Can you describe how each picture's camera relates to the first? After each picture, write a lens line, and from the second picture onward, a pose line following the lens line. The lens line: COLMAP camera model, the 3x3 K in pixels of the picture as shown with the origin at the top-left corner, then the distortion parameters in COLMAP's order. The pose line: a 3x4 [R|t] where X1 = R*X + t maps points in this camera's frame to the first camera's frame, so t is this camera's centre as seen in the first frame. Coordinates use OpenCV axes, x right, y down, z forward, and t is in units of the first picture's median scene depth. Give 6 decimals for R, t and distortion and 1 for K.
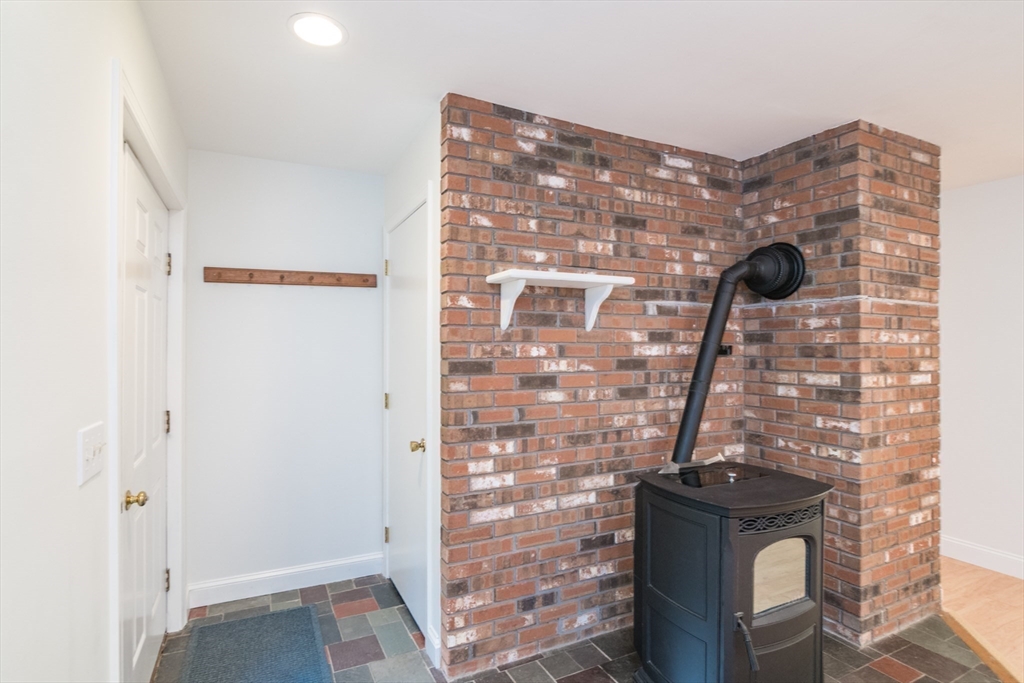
lens RADIAL K [[505.9, 0, 513.0], [0, 505.9, 343.8], [0, 0, 1]] dist [-0.001033, 0.000175]
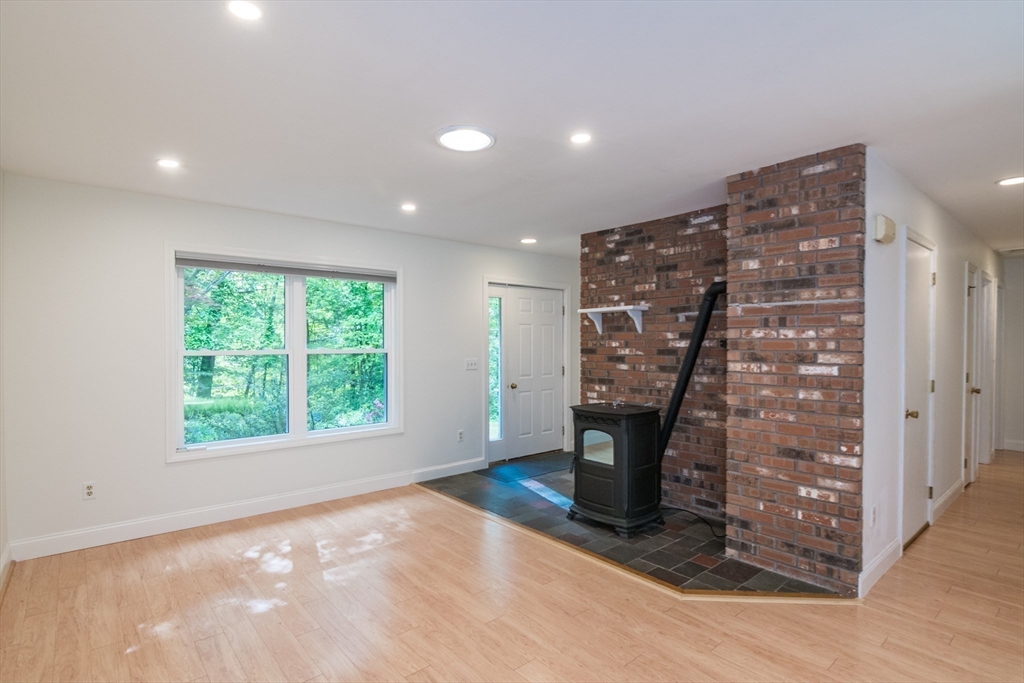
lens RADIAL K [[505.9, 0, 513.0], [0, 505.9, 343.8], [0, 0, 1]] dist [-0.001033, 0.000175]
pose [[0.250420, 0.001560, -0.968136, 1.831711], [0.008570, 0.999956, 0.003828, 0.002001], [0.968099, -0.009256, 0.250396, 0.080423]]
